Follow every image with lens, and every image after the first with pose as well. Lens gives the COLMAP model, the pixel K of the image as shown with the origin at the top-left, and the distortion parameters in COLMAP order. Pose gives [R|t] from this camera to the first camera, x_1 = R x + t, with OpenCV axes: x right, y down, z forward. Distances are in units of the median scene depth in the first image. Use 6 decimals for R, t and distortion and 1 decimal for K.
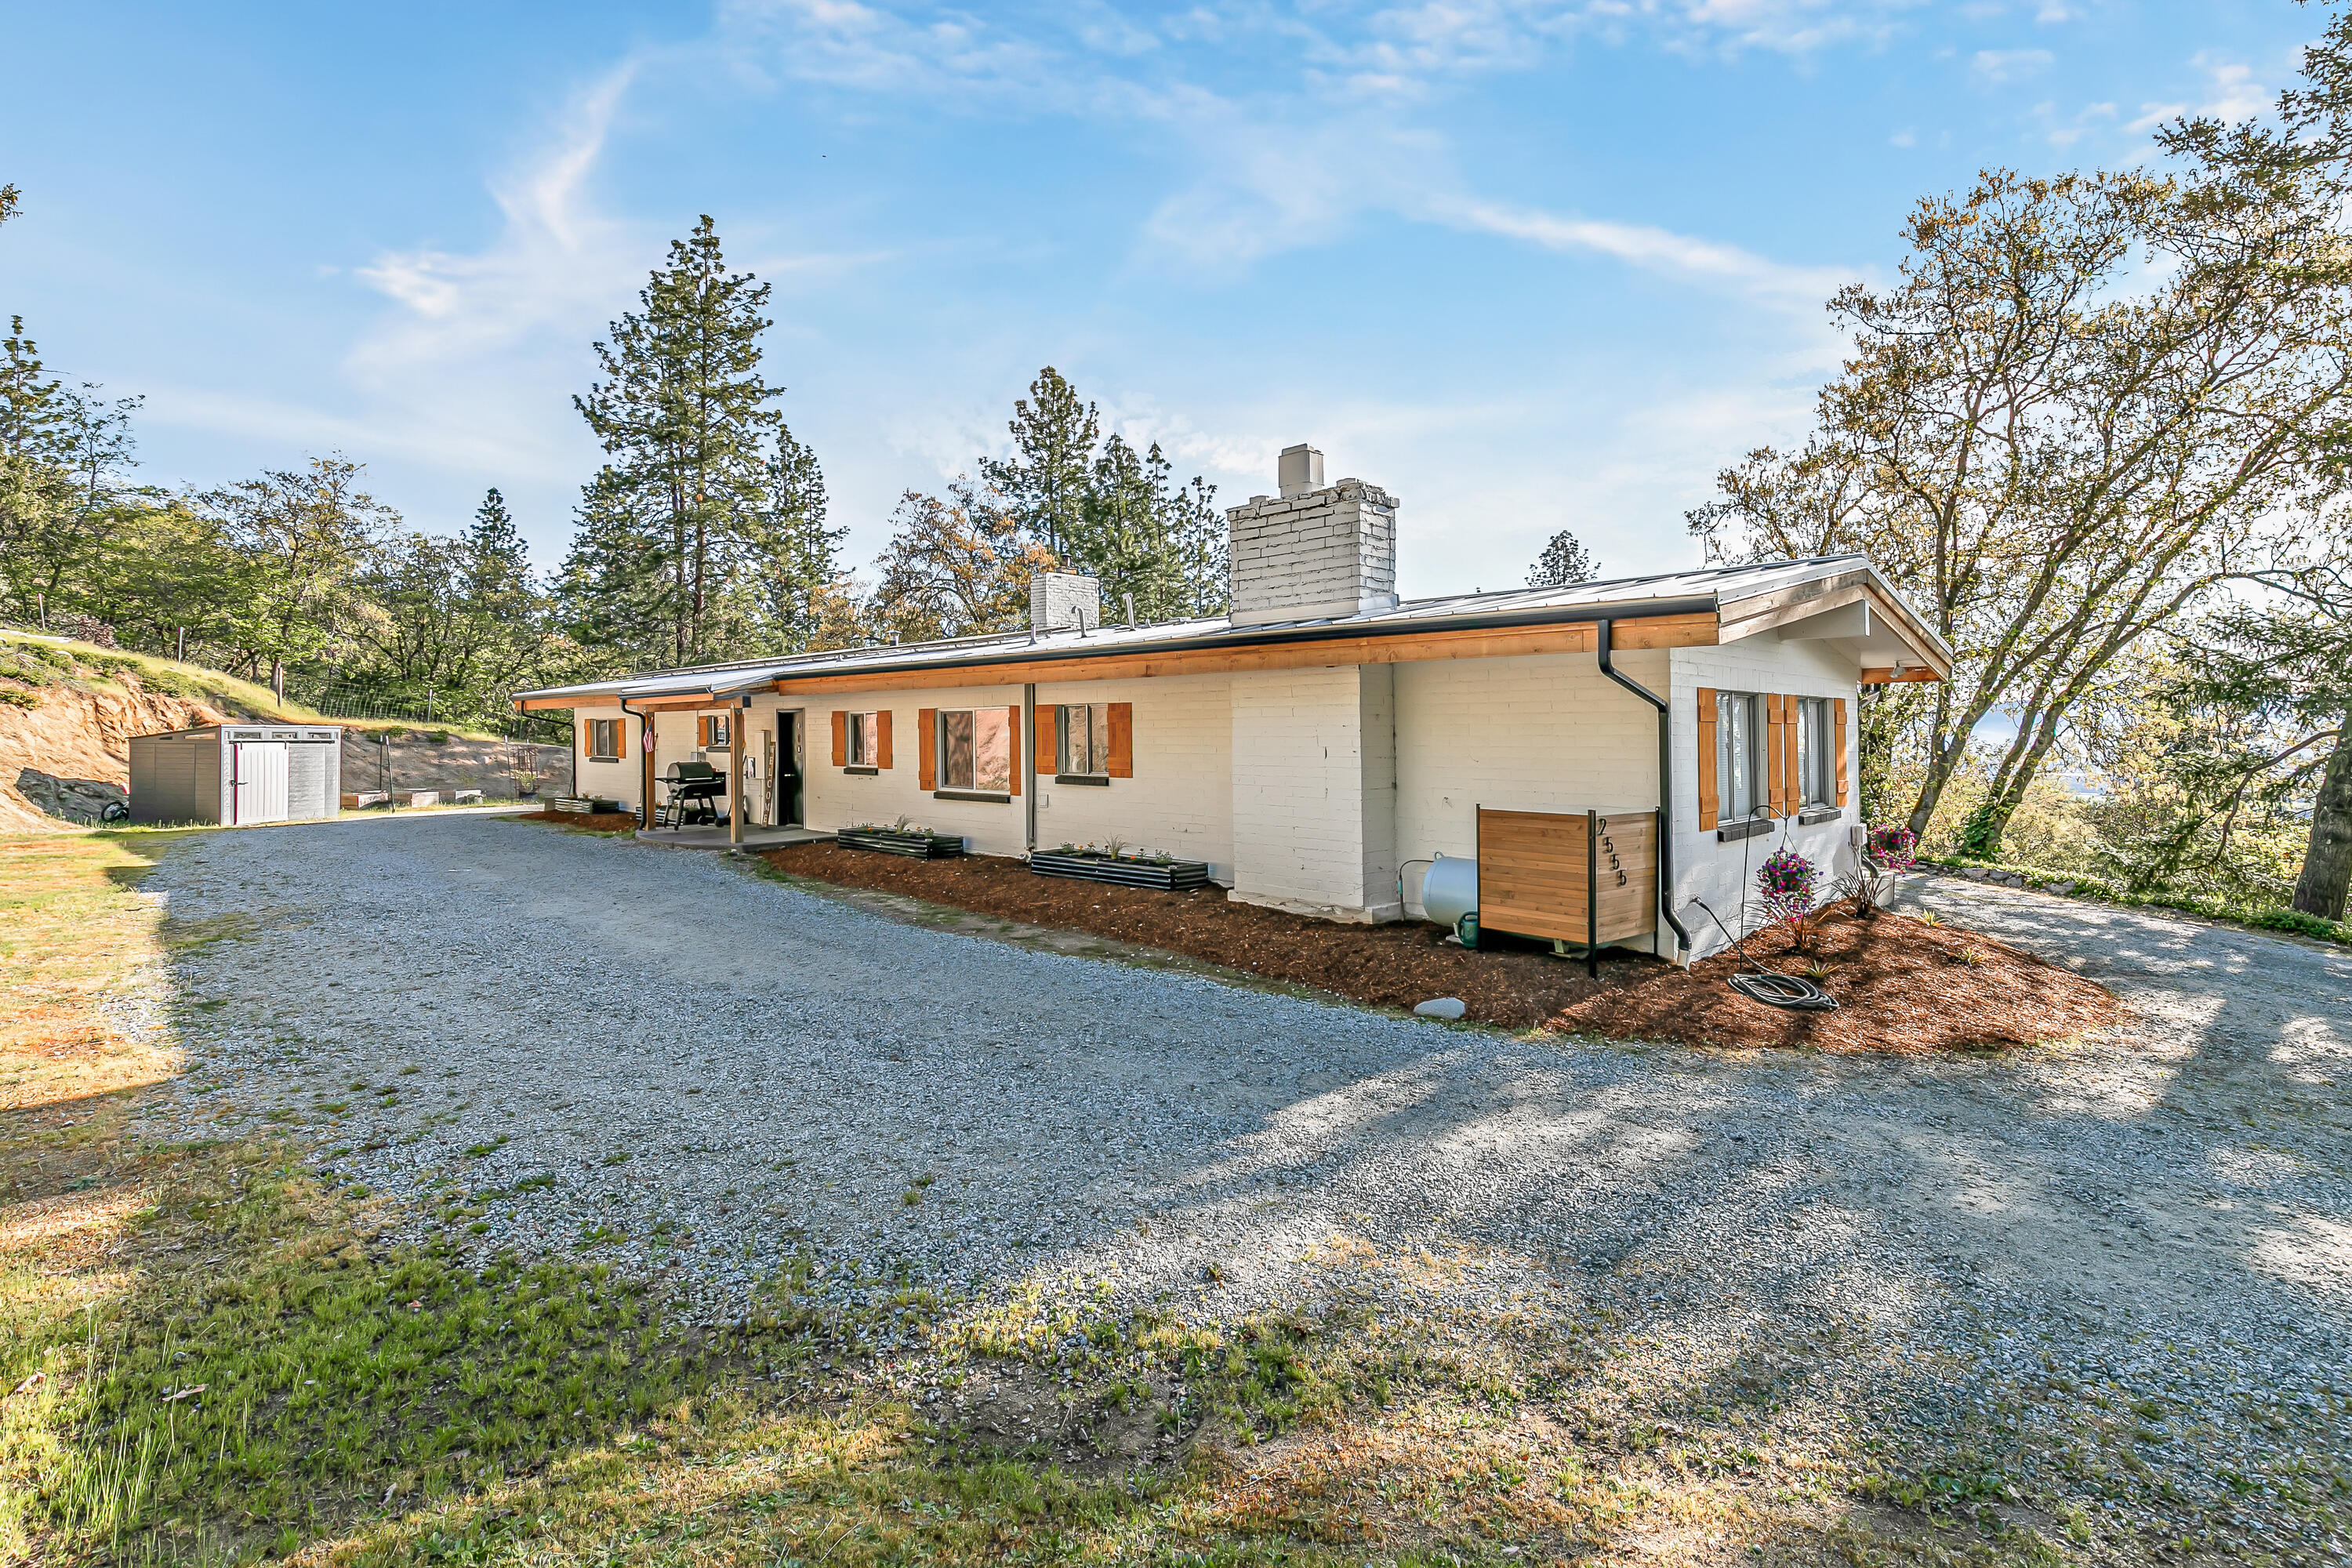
lens RADIAL K [[1094.2, 0, 1175.7], [0, 1094.2, 771.0], [0, 0, 1]] dist [0.001058, -0.000291]
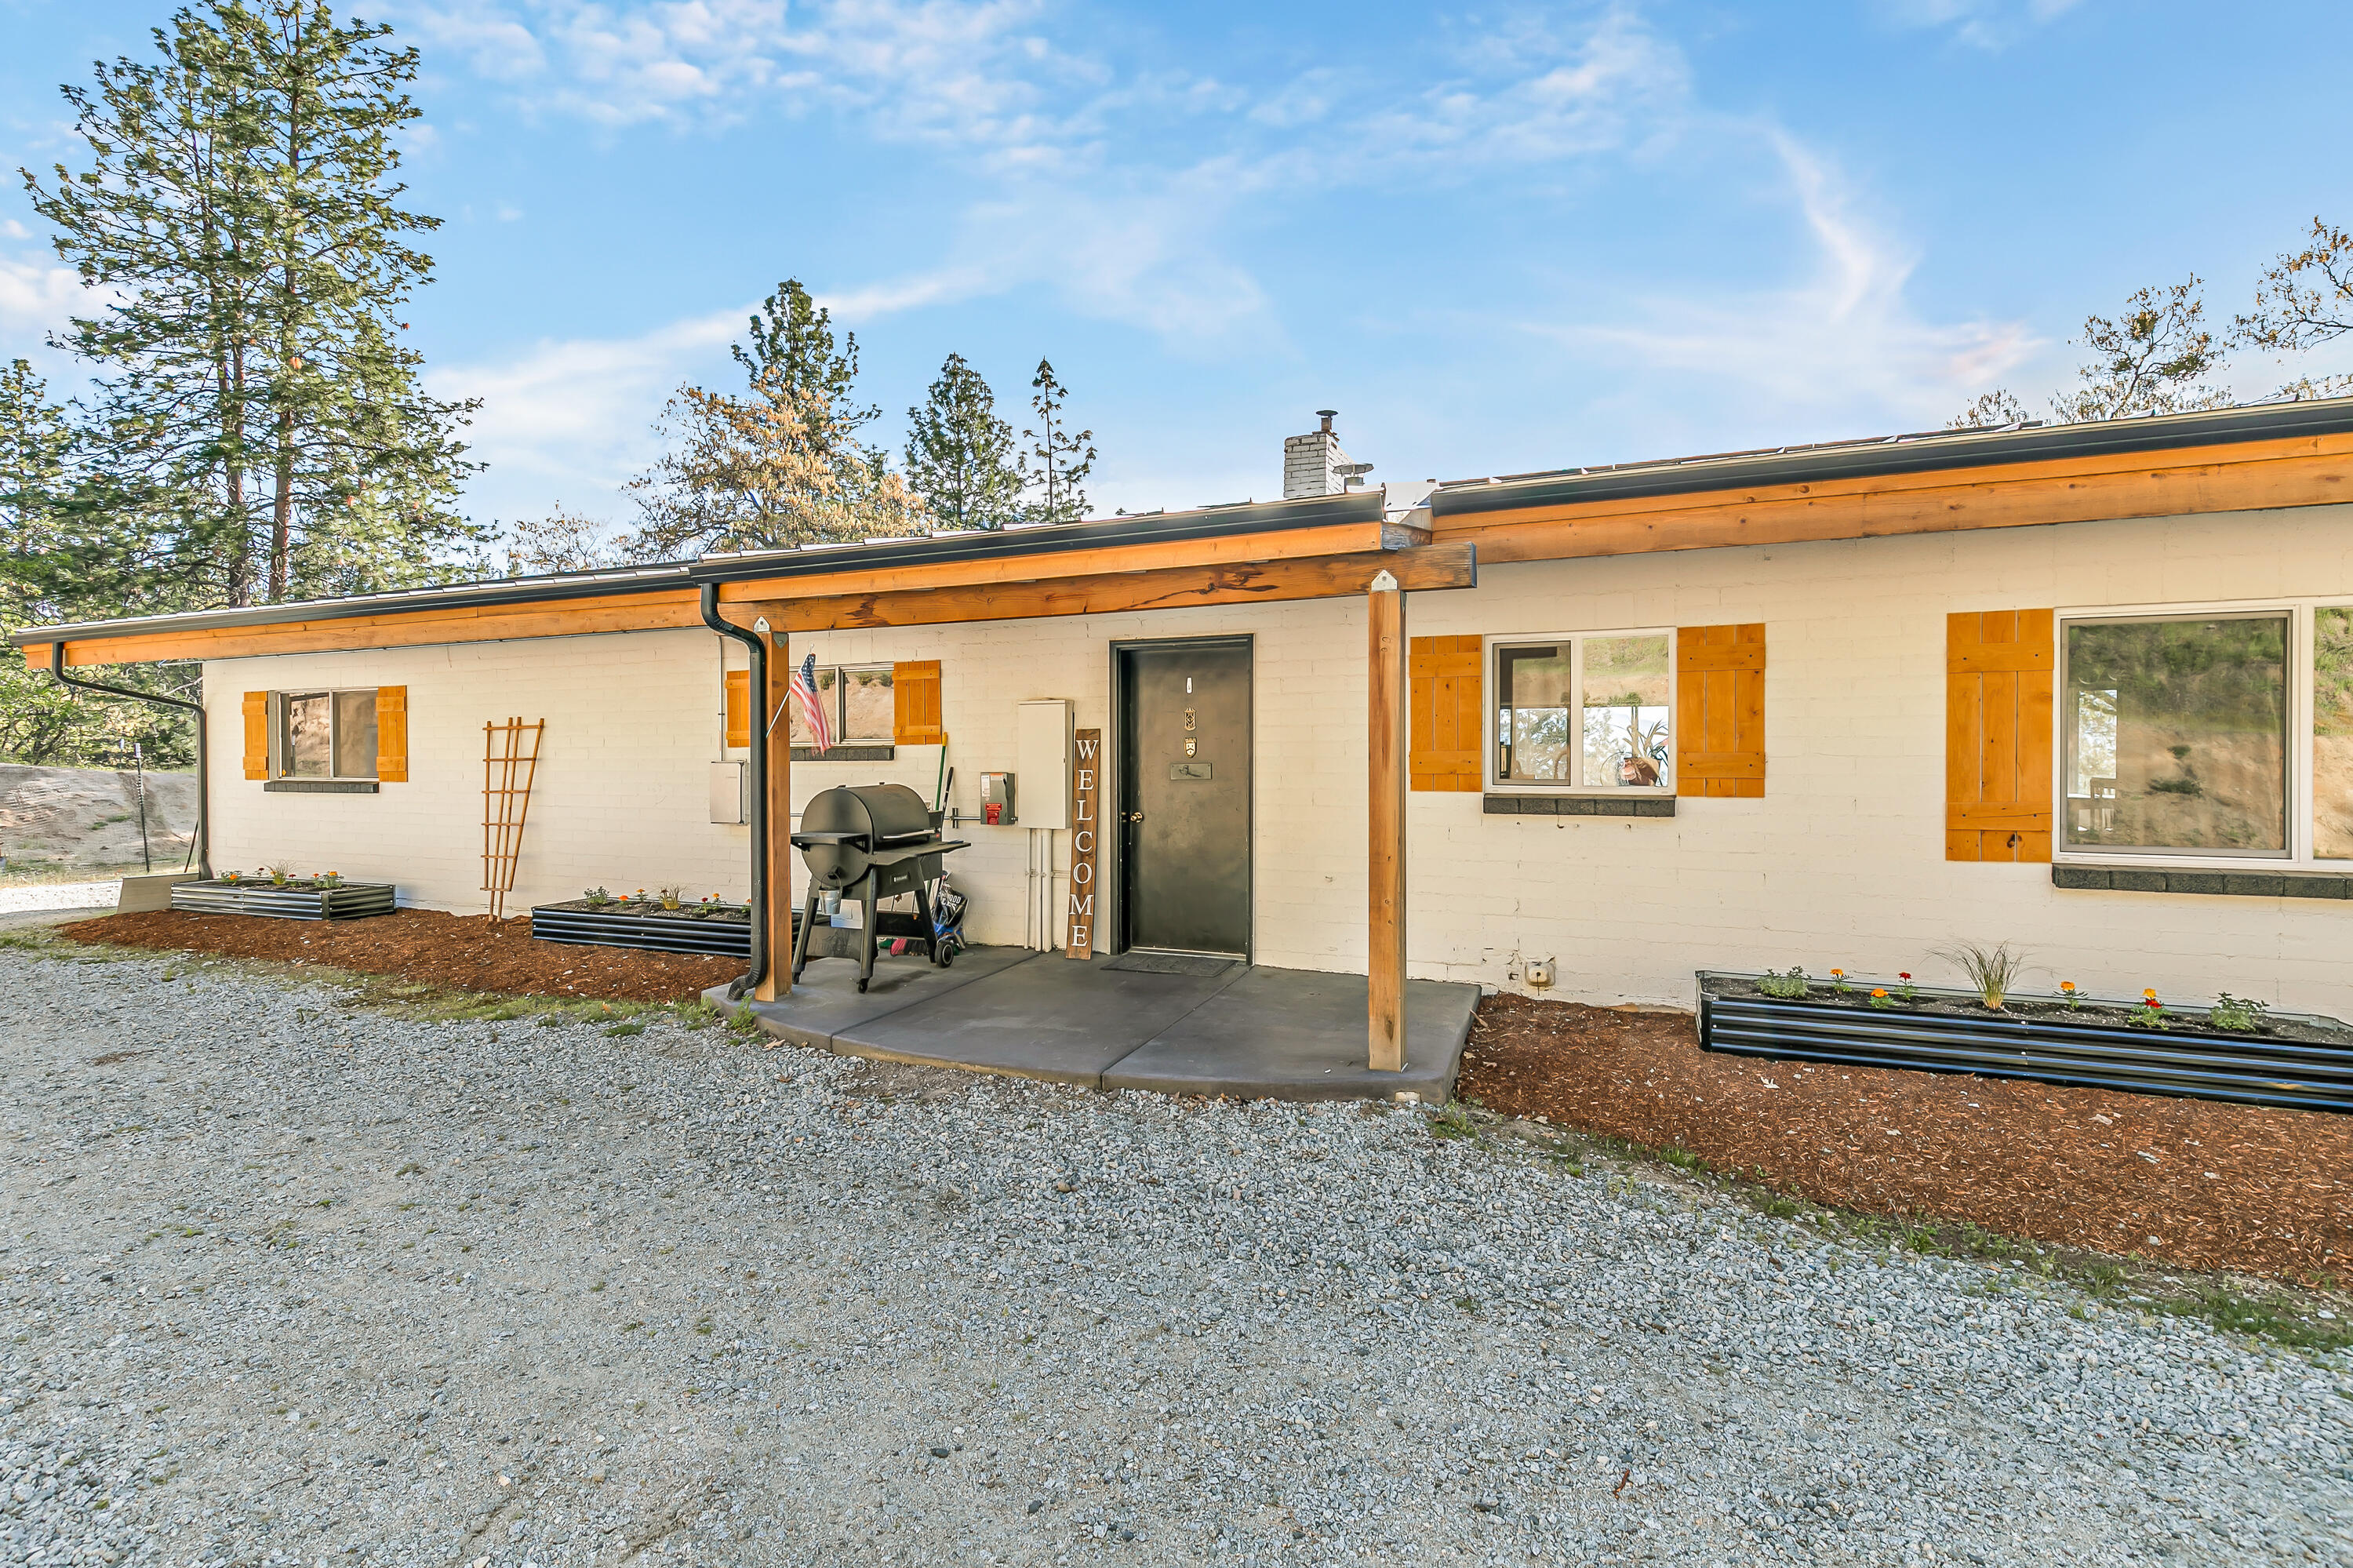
lens RADIAL K [[1050.4, 0, 1178.3], [0, 1050.4, 787.4], [0, 0, 1]] dist [-0.001618, -0.000880]
pose [[0.930482, -0.018519, 0.365869, -0.186788], [0.017361, 0.999828, 0.006456, -0.003362], [-0.365926, 0.000345, 0.930644, 0.256096]]
